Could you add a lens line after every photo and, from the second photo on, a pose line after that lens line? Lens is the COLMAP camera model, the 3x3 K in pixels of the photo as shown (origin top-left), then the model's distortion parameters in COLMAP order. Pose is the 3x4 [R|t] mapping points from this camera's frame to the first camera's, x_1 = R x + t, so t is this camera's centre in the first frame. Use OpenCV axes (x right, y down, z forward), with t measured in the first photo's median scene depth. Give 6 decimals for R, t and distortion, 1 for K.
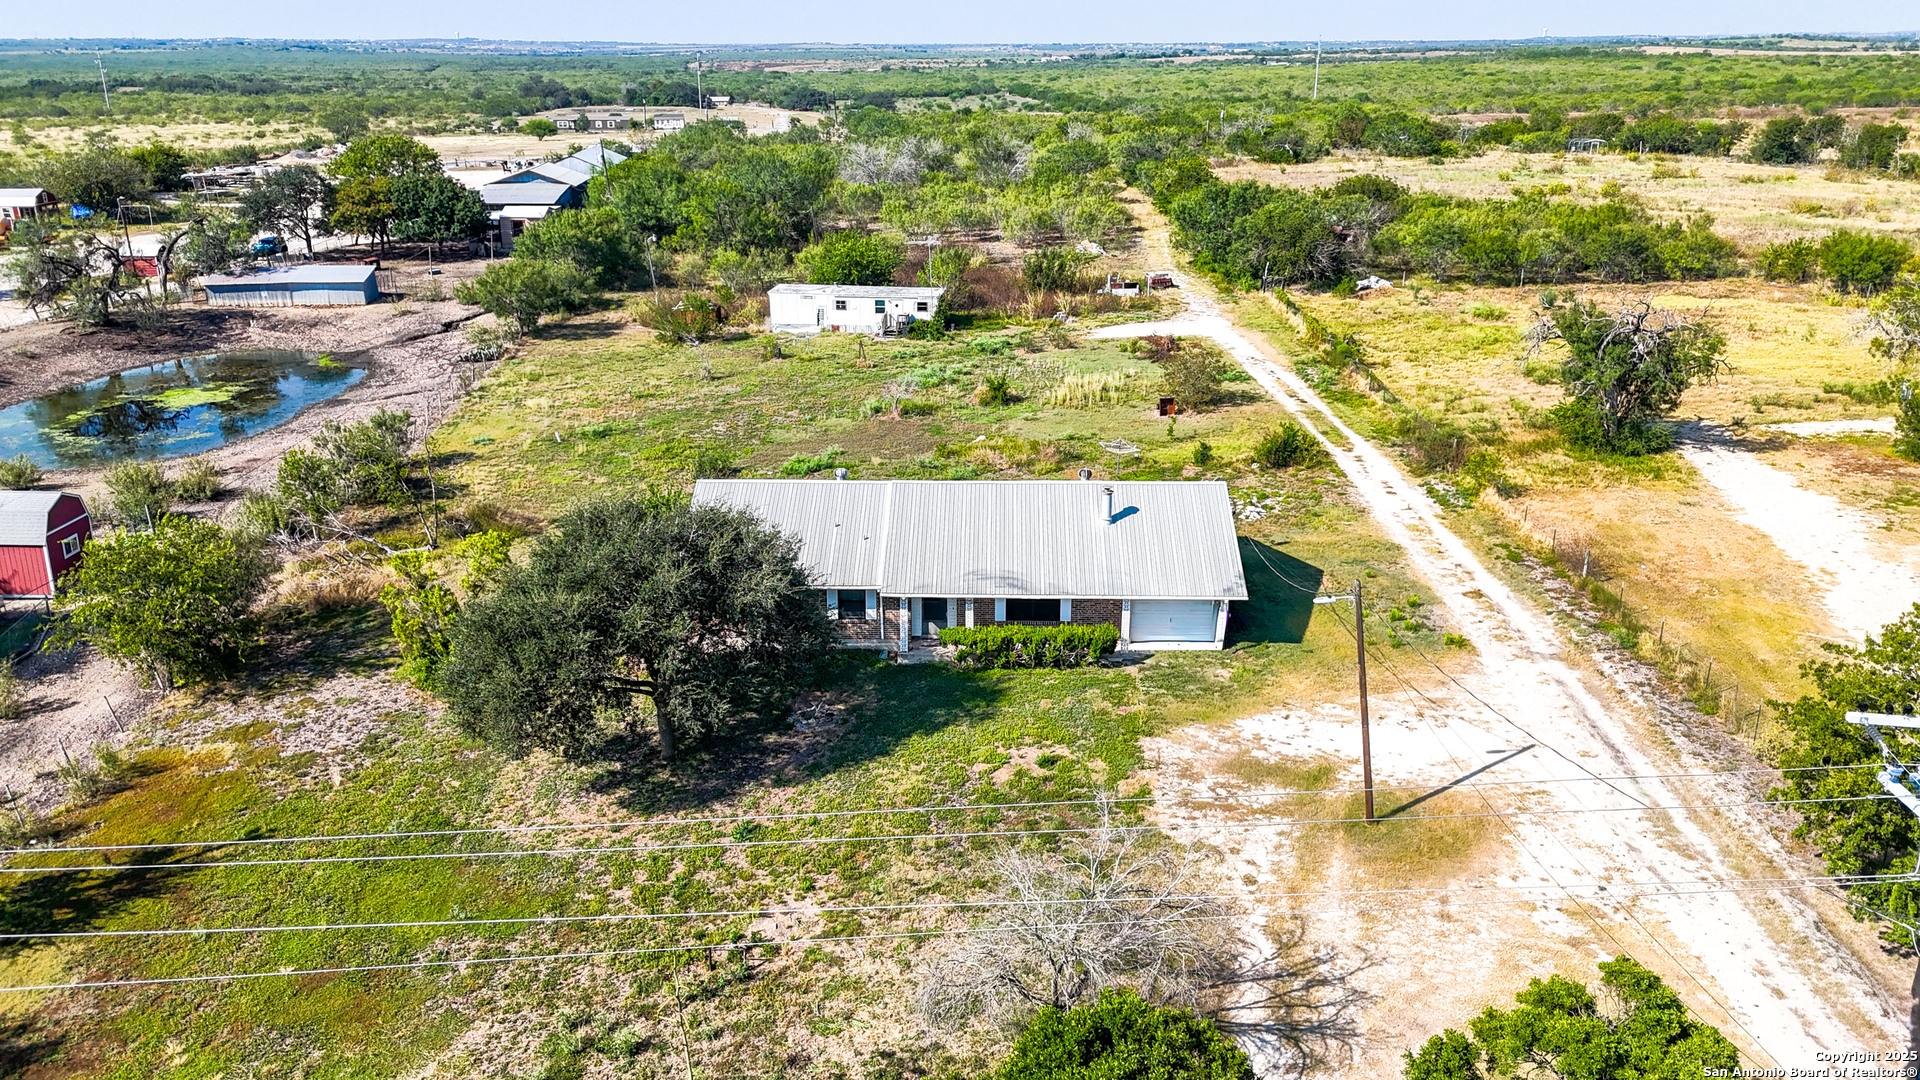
lens RADIAL K [[1409.1, 0, 966.8], [0, 1409.1, 544.7], [0, 0, 1]] dist [0.071856, -0.070167]
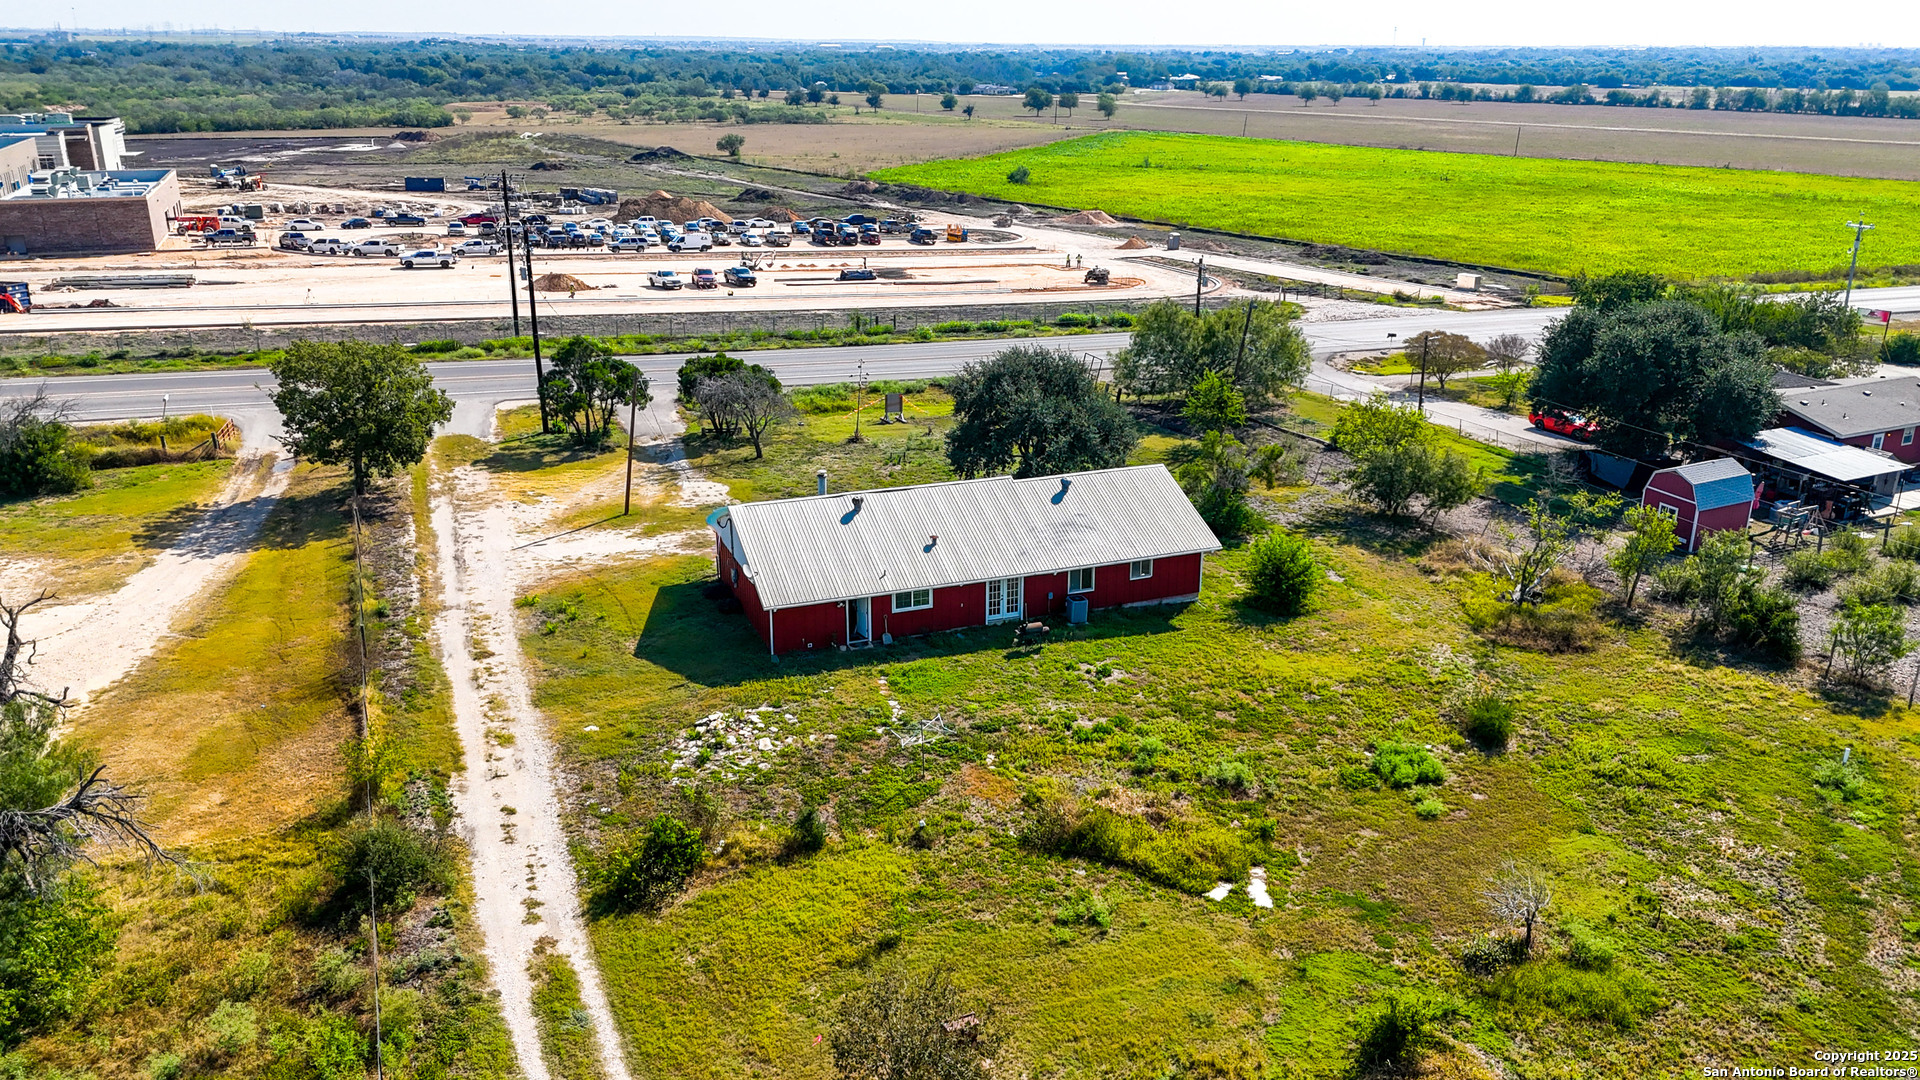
lens RADIAL K [[1409.1, 0, 963.1], [0, 1409.1, 550.5], [0, 0, 1]] dist [0.071856, -0.070167]
pose [[-0.921429, 0.118205, -0.370129, 0.259410], [-0.142319, 0.783719, 0.604591, -0.424458], [0.361543, 0.609764, -0.705319, 1.131293]]
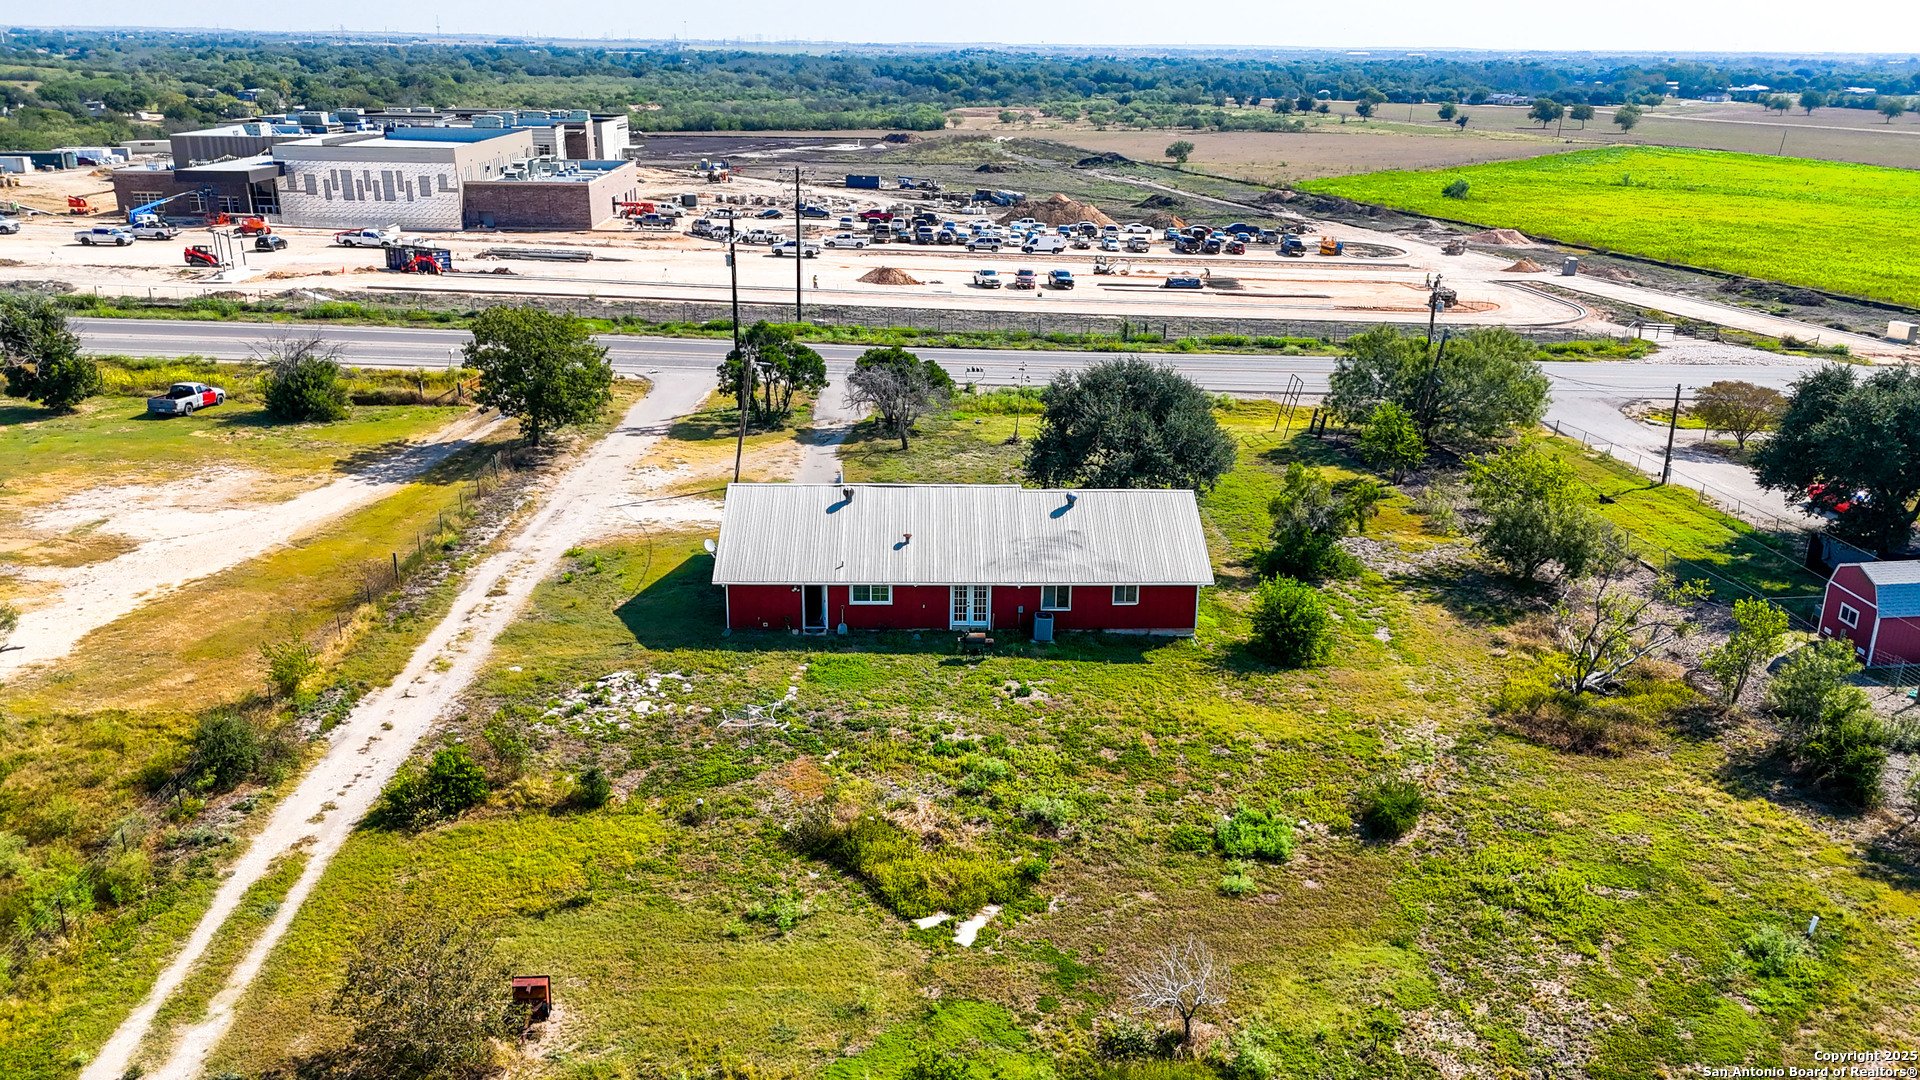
lens RADIAL K [[1409.1, 0, 967.1], [0, 1409.1, 538.2], [0, 0, 1]] dist [0.071856, -0.070167]
pose [[-0.998449, -0.000385, -0.055668, 0.036739], [-0.035075, 0.780873, 0.623704, -0.442659], [0.043229, 0.624689, -0.779676, 1.176642]]
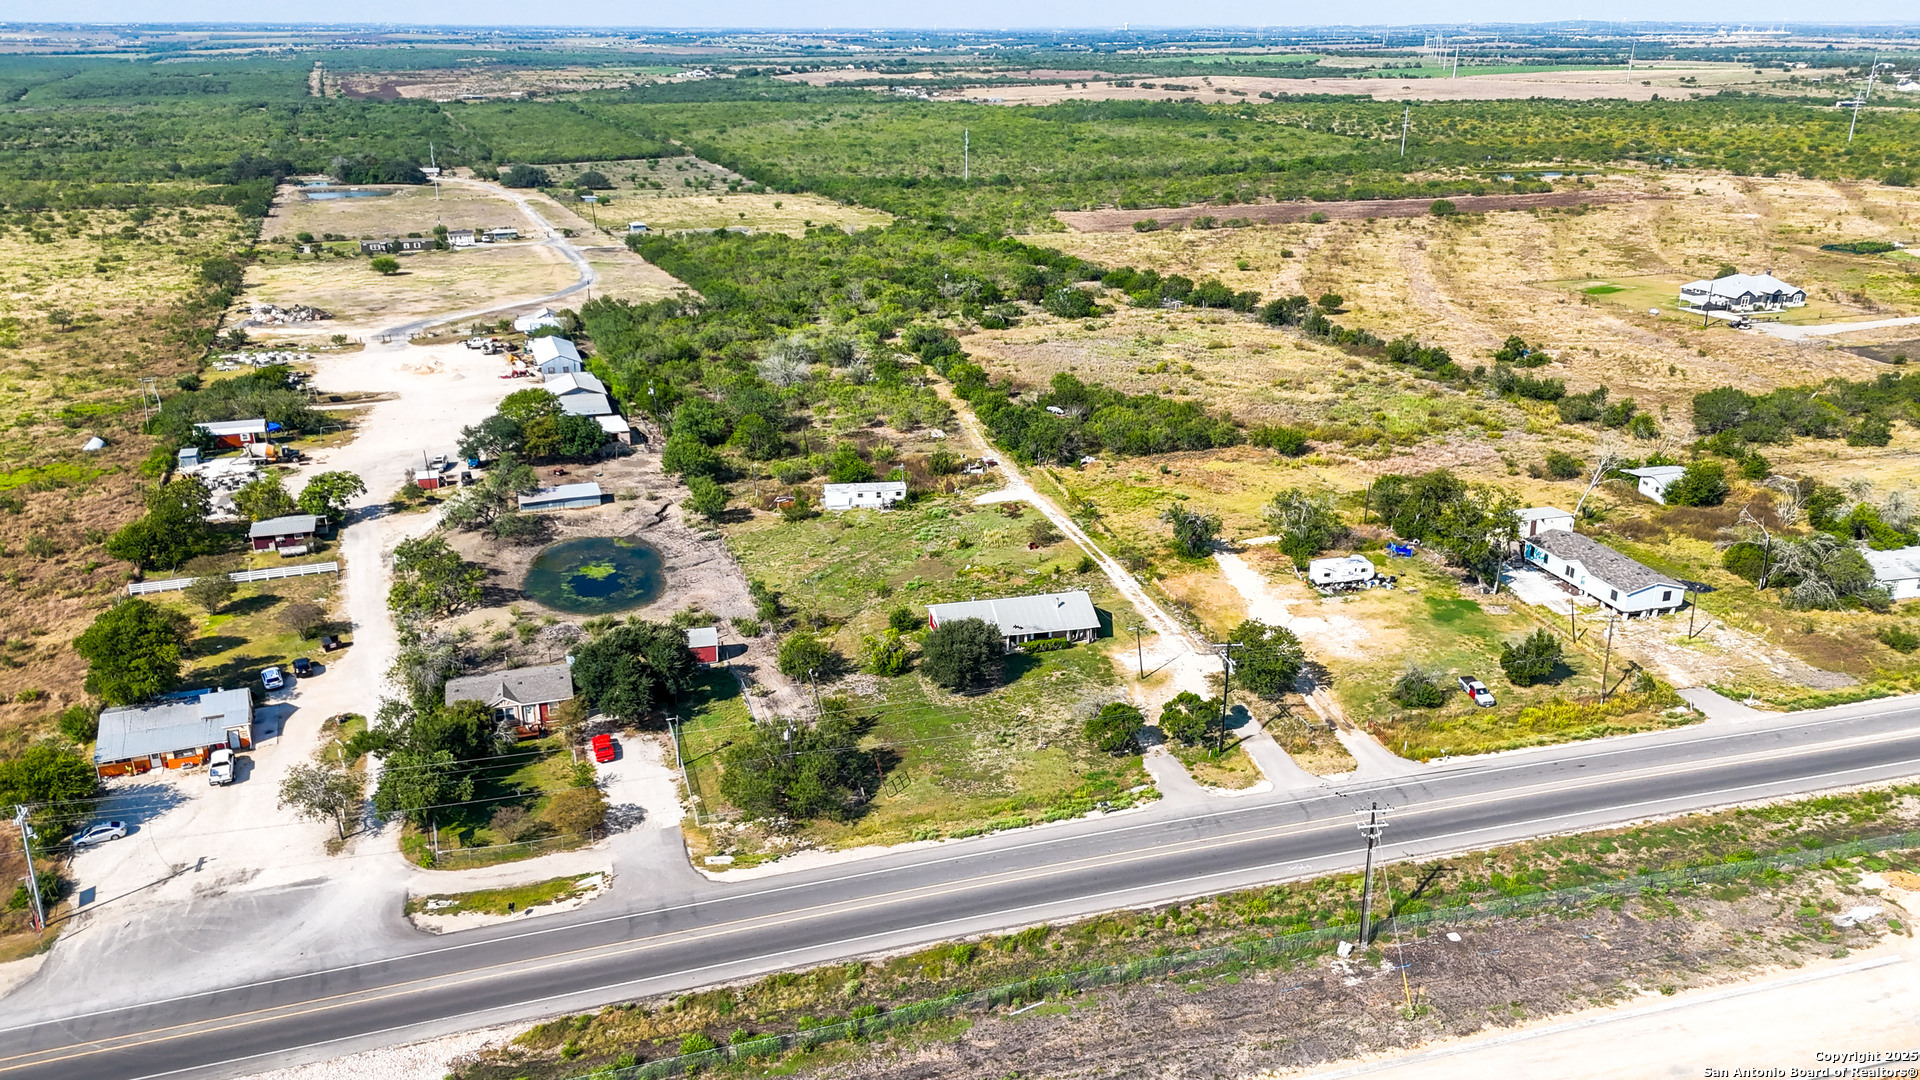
lens RADIAL K [[1409.1, 0, 954.3], [0, 1409.1, 539.6], [0, 0, 1]] dist [0.071856, -0.070167]
pose [[0.968678, -0.084412, 0.233534, -0.558736], [0.082460, 0.996429, 0.018132, -0.158535], [-0.234231, 0.001693, 0.972179, -1.371968]]
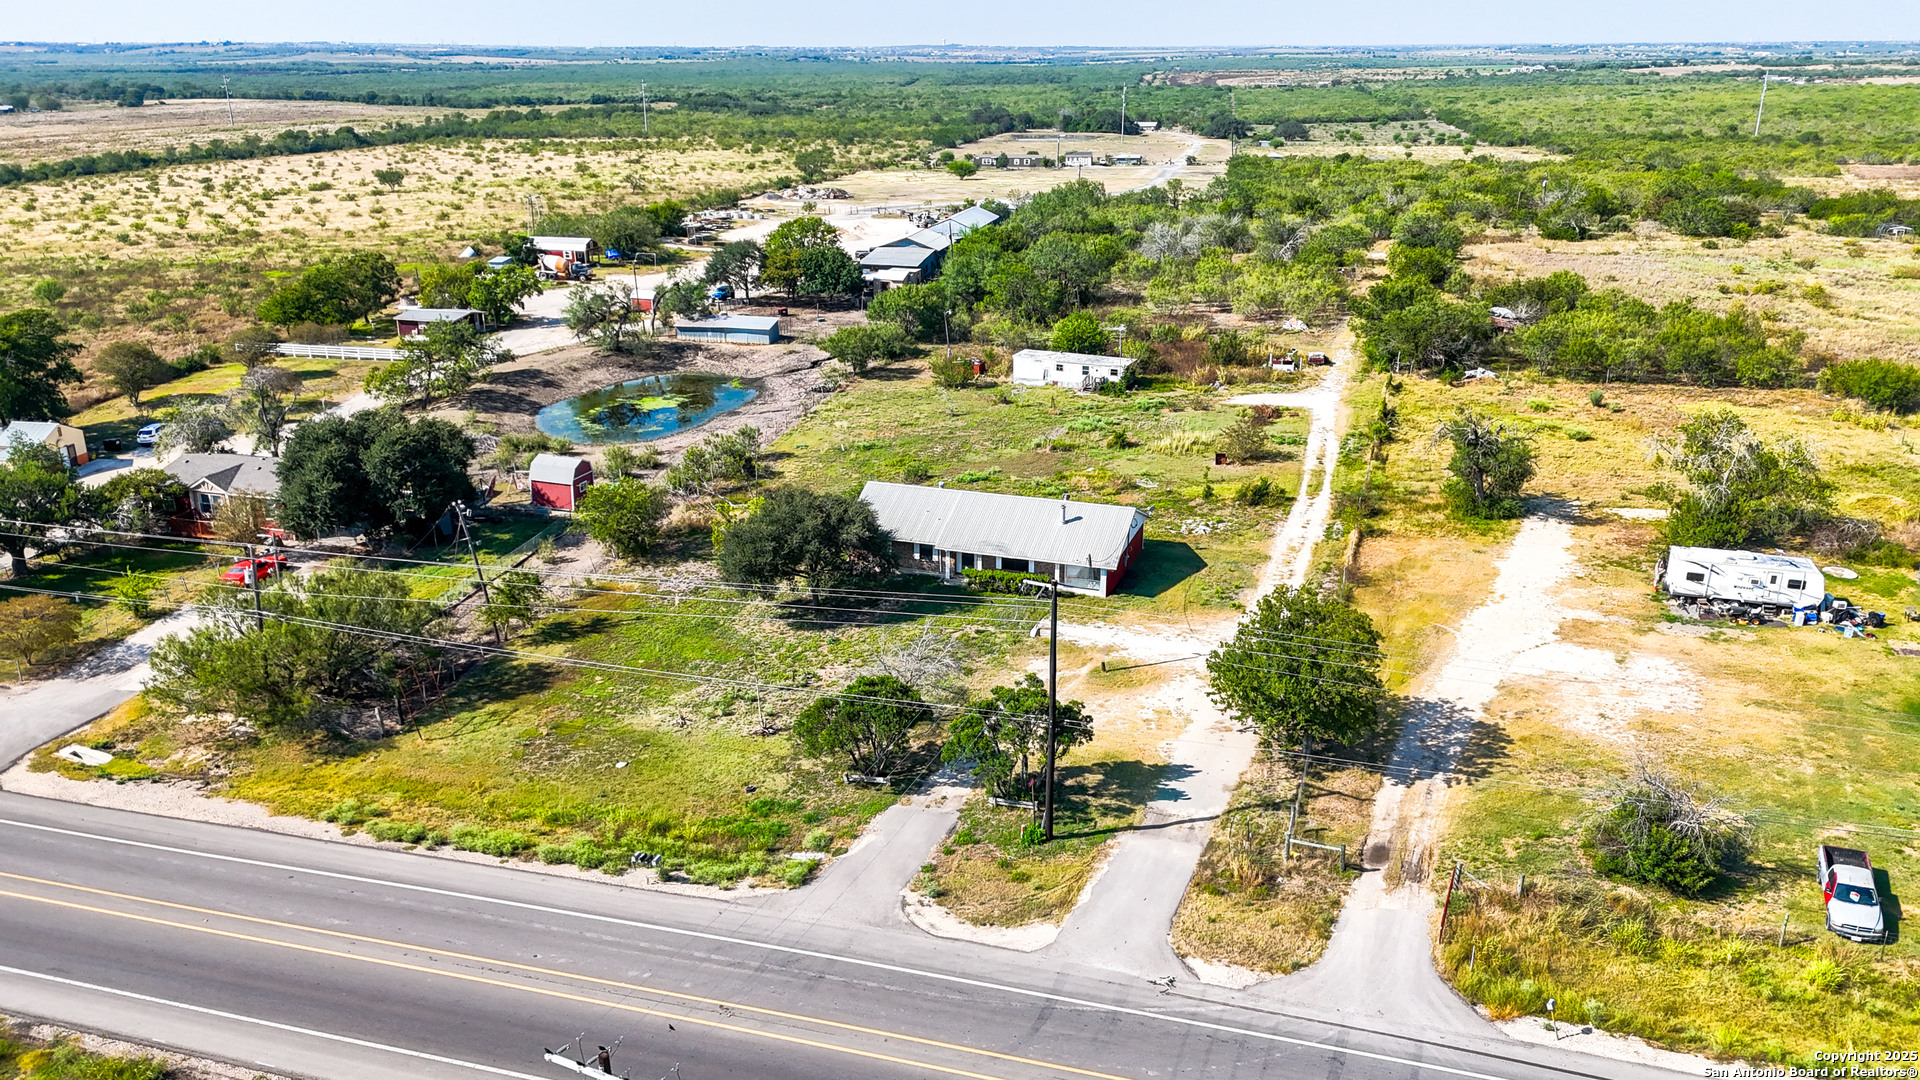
lens RADIAL K [[1409.1, 0, 963.2], [0, 1409.1, 535.2], [0, 0, 1]] dist [0.071856, -0.070167]
pose [[0.951622, 0.099706, -0.290645, 0.309021], [-0.101768, 0.994776, 0.008051, -0.000846], [0.289929, 0.021917, 0.956797, -0.493884]]
